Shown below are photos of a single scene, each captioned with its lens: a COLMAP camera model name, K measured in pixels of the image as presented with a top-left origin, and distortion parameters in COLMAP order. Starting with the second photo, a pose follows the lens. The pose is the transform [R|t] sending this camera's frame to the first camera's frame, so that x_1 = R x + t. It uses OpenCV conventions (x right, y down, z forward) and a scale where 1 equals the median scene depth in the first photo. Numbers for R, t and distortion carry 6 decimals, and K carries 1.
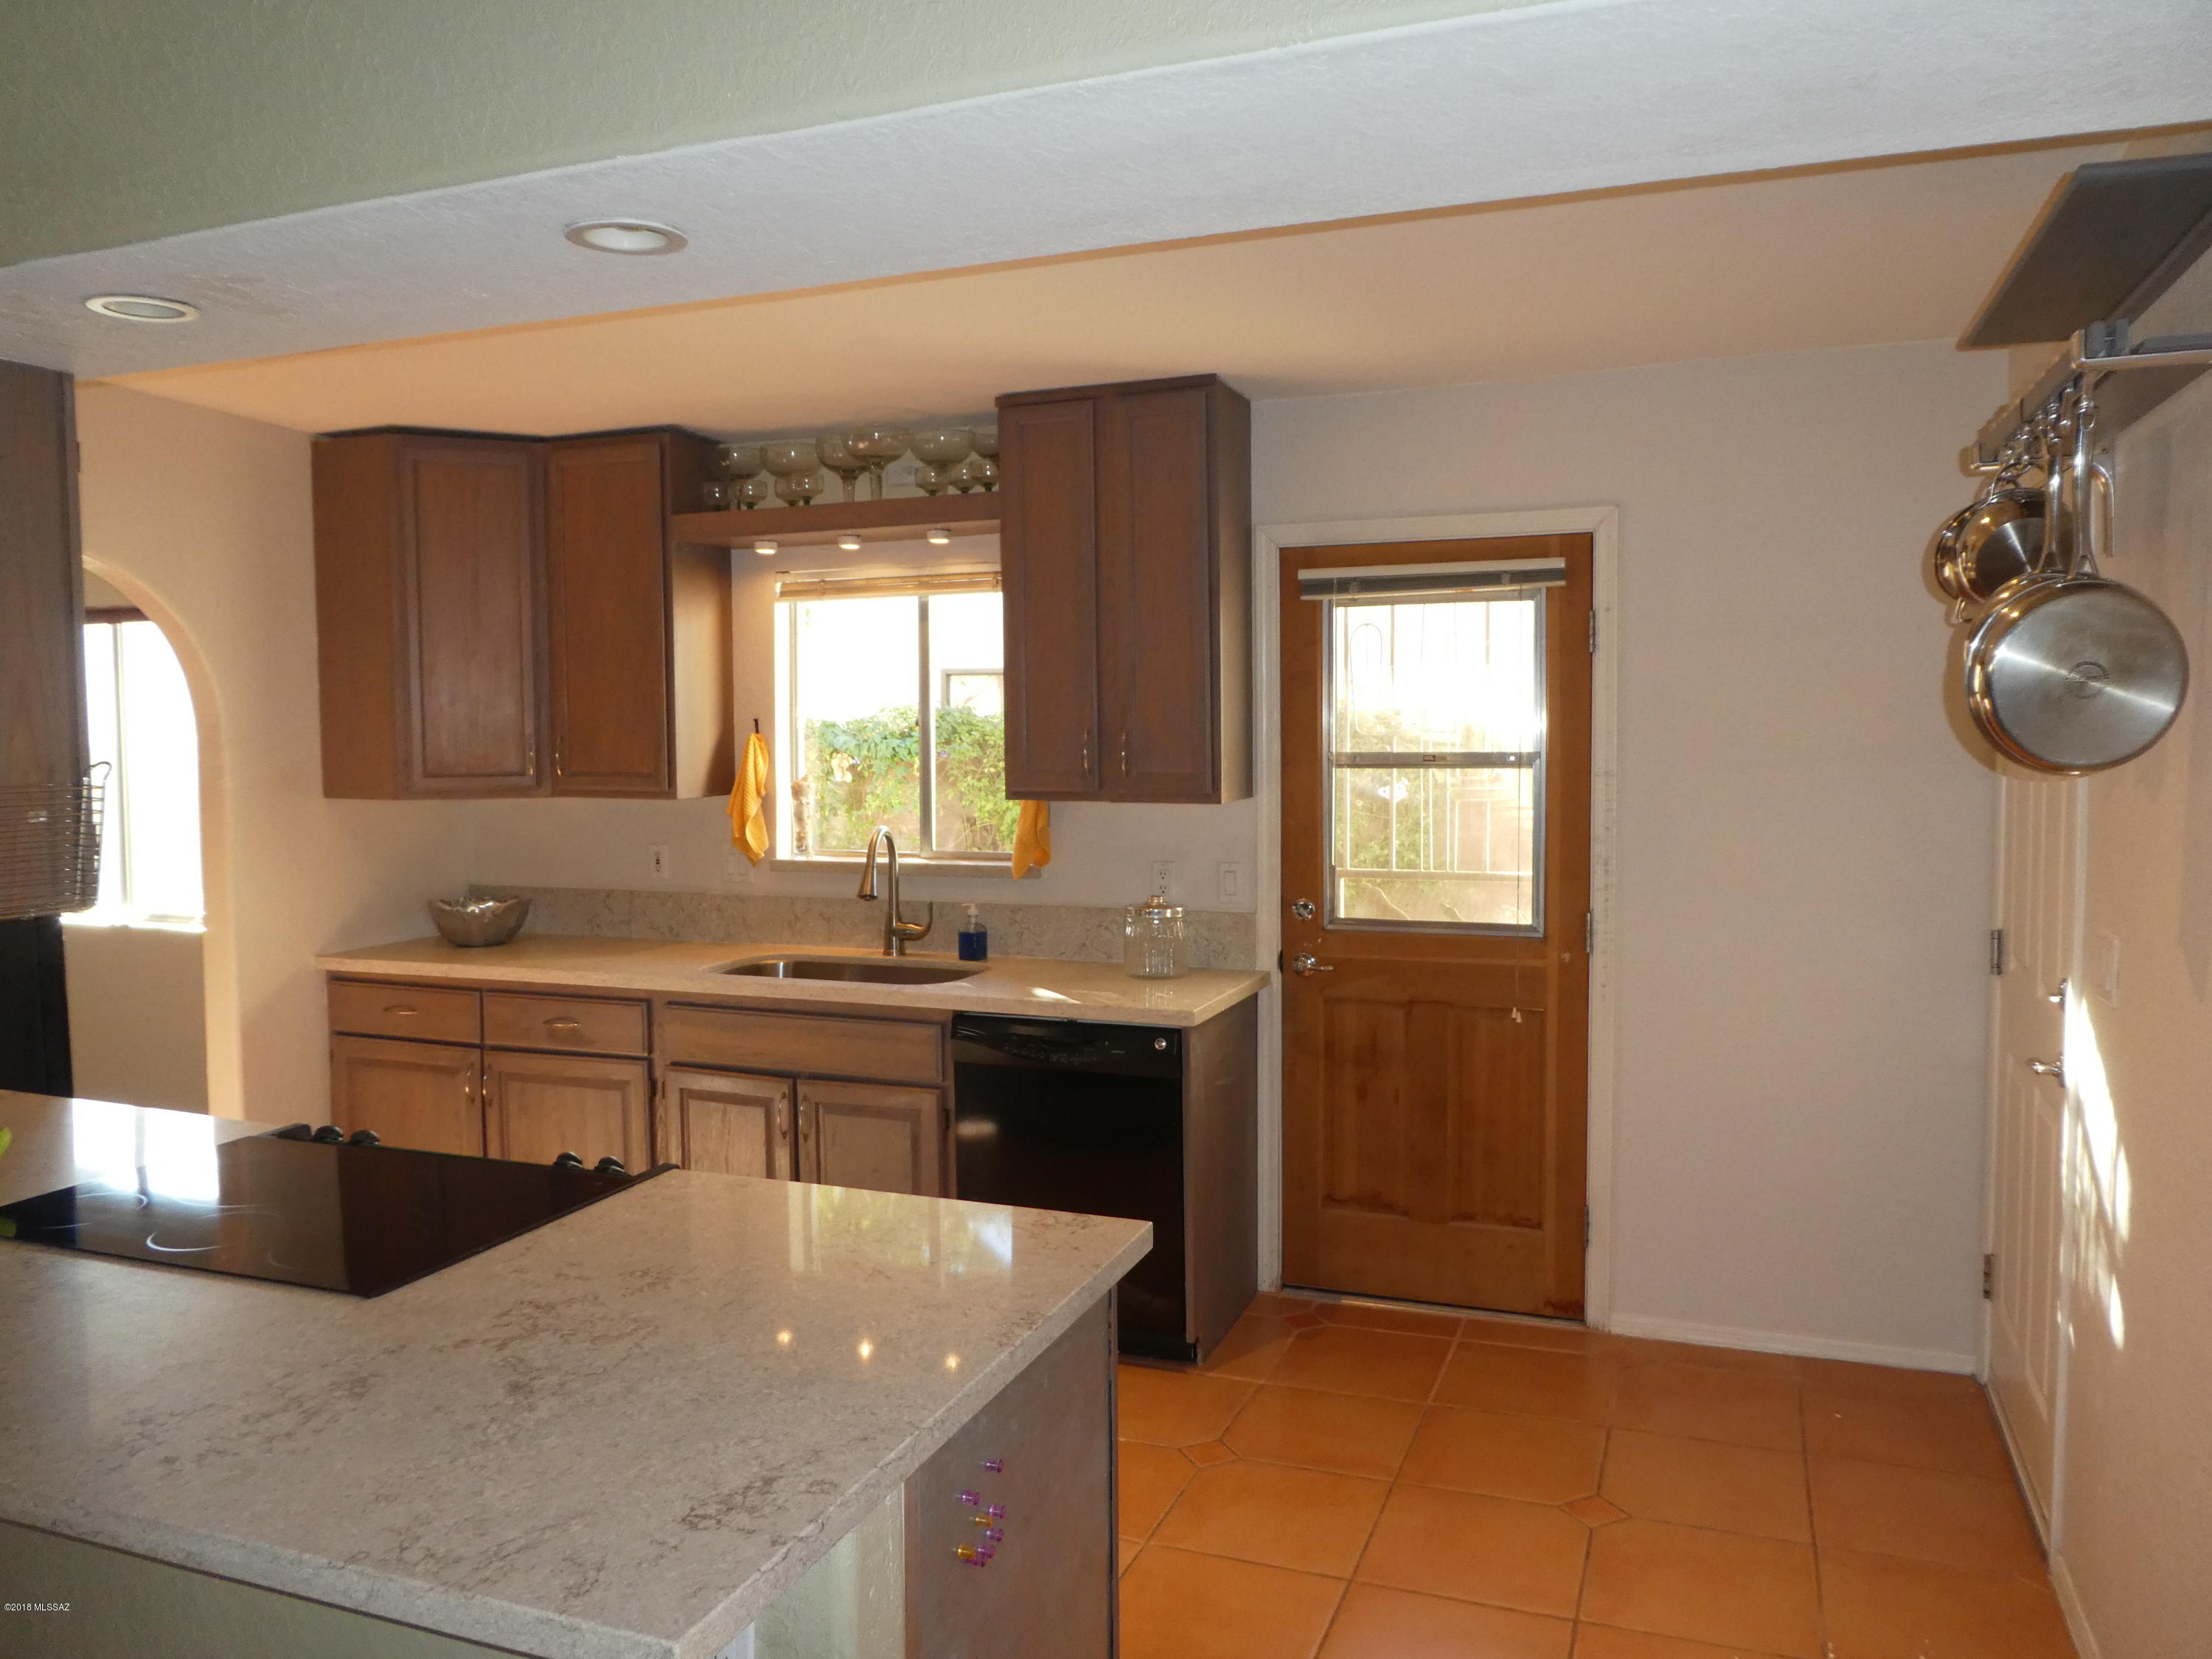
lens RADIAL K [[1496.0, 0, 1106.0], [0, 1496.0, 829.5], [0, 0, 1]] dist [-0.064905, -0.001446]
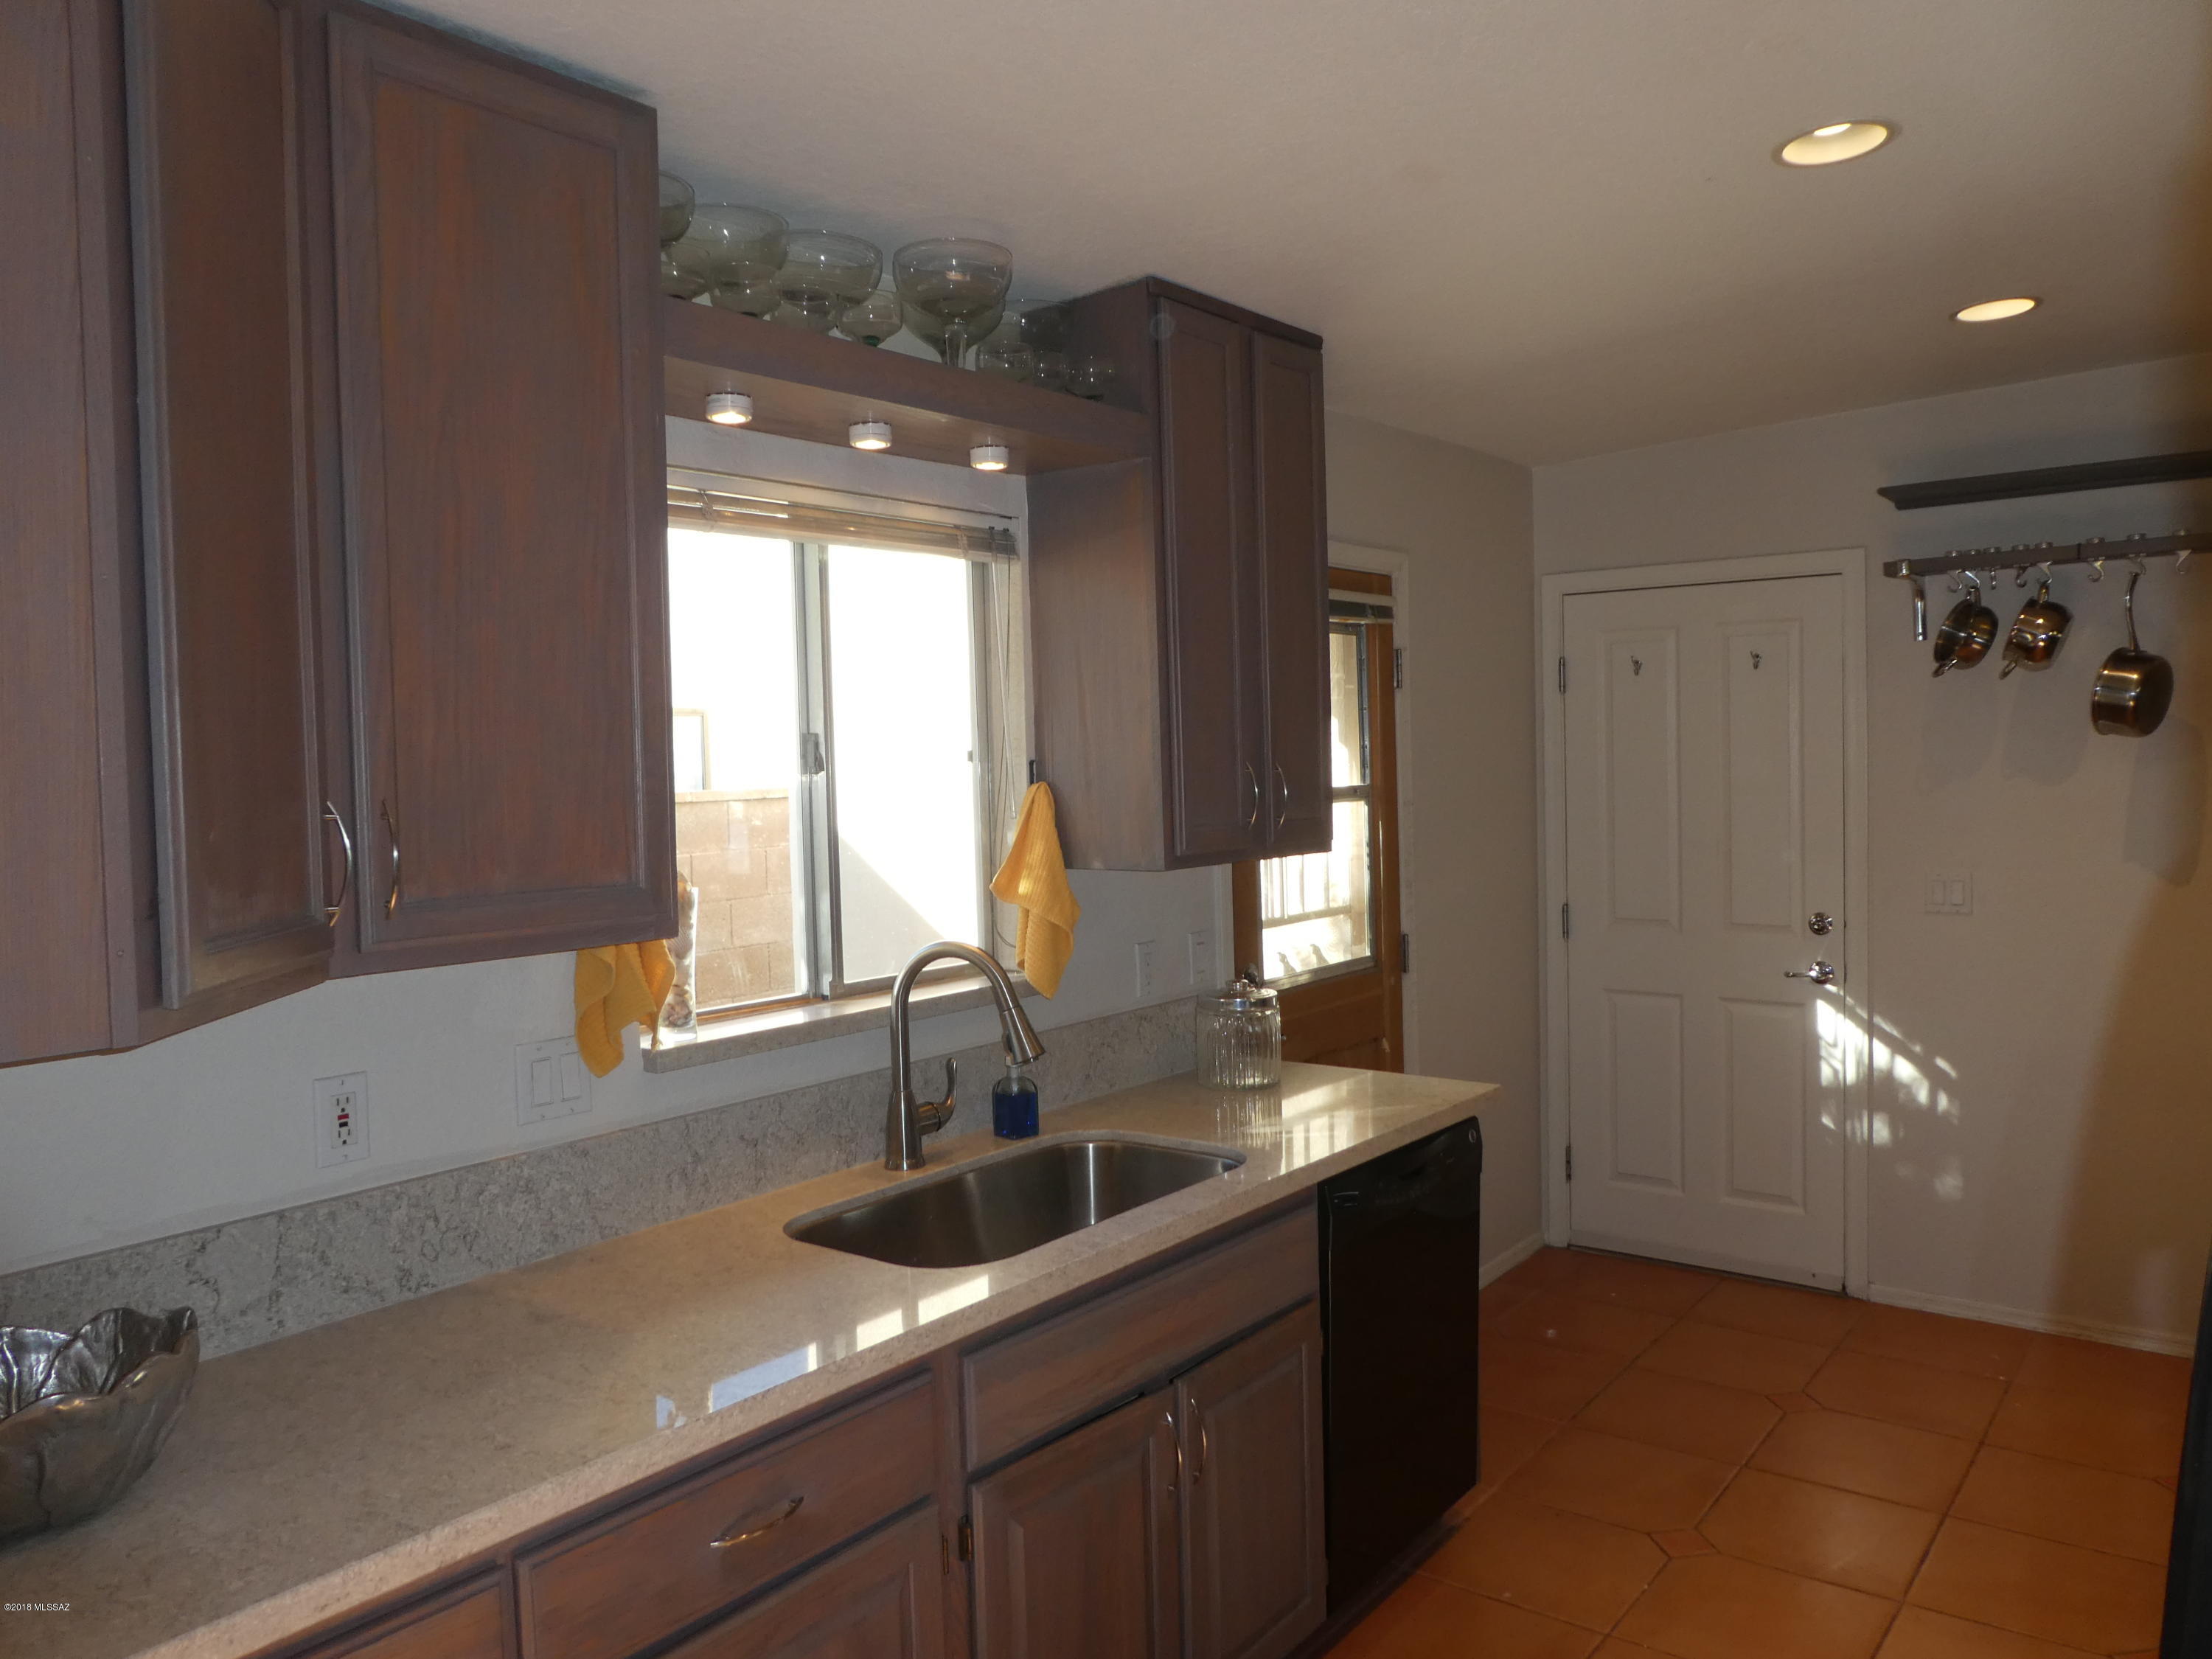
lens RADIAL K [[1496.0, 0, 1106.0], [0, 1496.0, 829.5], [0, 0, 1]] dist [-0.064905, -0.001446]
pose [[0.293674, -0.039304, 0.955097, -0.648444], [0.082804, 0.996445, 0.015545, -0.046289], [-0.952312, 0.074521, 0.295884, 0.735952]]
